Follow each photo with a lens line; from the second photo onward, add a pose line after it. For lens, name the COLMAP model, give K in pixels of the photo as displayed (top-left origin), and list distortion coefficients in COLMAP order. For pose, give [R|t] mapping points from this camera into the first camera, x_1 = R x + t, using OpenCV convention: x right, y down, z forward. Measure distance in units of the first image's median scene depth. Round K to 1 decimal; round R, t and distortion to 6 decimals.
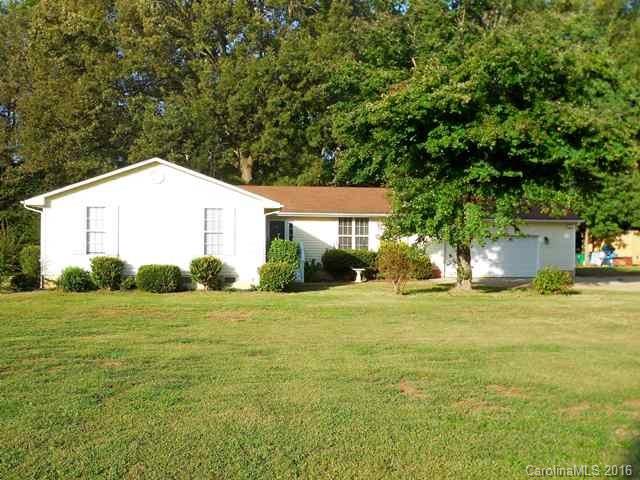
lens RADIAL K [[775.3, 0, 320.0], [0, 775.3, 240.0], [0, 0, 1]] dist [-0.011855, -0.009764]
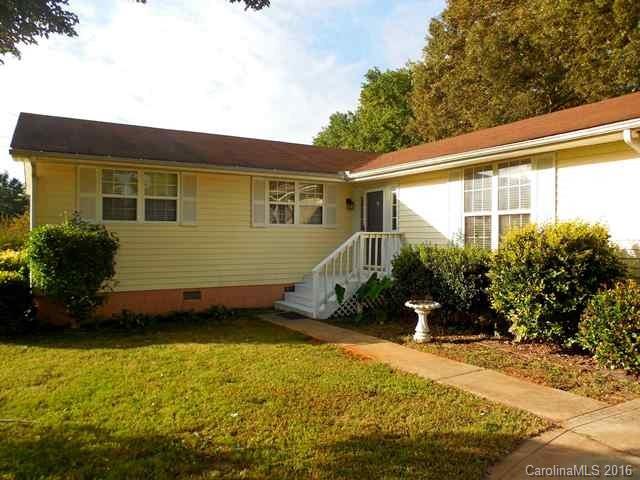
lens RADIAL K [[487.4, 0, 320.0], [0, 487.4, 240.0], [0, 0, 1]] dist [-0.003831, -0.000809]
pose [[0.355202, -0.003812, -0.934782, 0.295193], [-0.013863, 0.999860, -0.009345, 0.013786], [0.934687, 0.016278, 0.355100, 1.065710]]
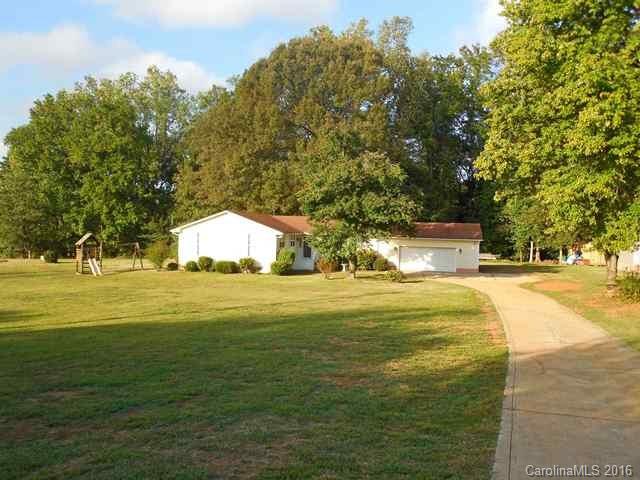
lens RADIAL K [[649.9, 0, 320.0], [0, 649.9, 240.0], [0, 0, 1]] dist [0.004152, 0.002519]
pose [[0.946272, 0.023477, -0.322519, 0.609336], [-0.015262, 0.999492, 0.027977, -0.078412], [0.323012, -0.021551, 0.946149, -0.618329]]
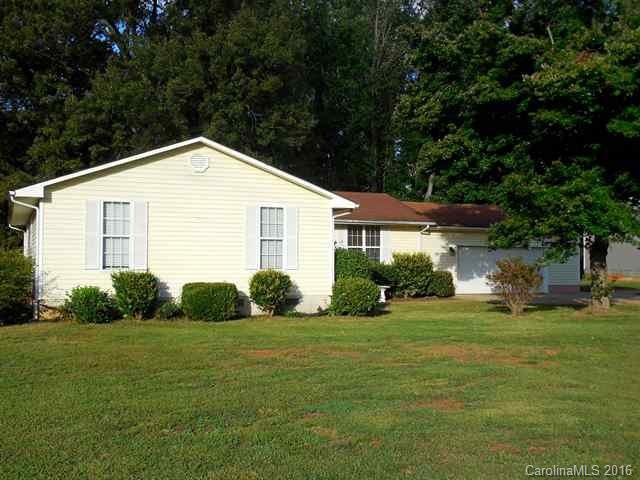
lens RADIAL K [[775.3, 0, 320.0], [0, 775.3, 240.0], [0, 0, 1]] dist [-0.011855, -0.009764]
pose [[0.958697, 0.004396, 0.284395, -0.307340], [0.003052, 0.999664, -0.025741, 0.010630], [-0.284413, 0.025546, 0.958361, 0.262528]]
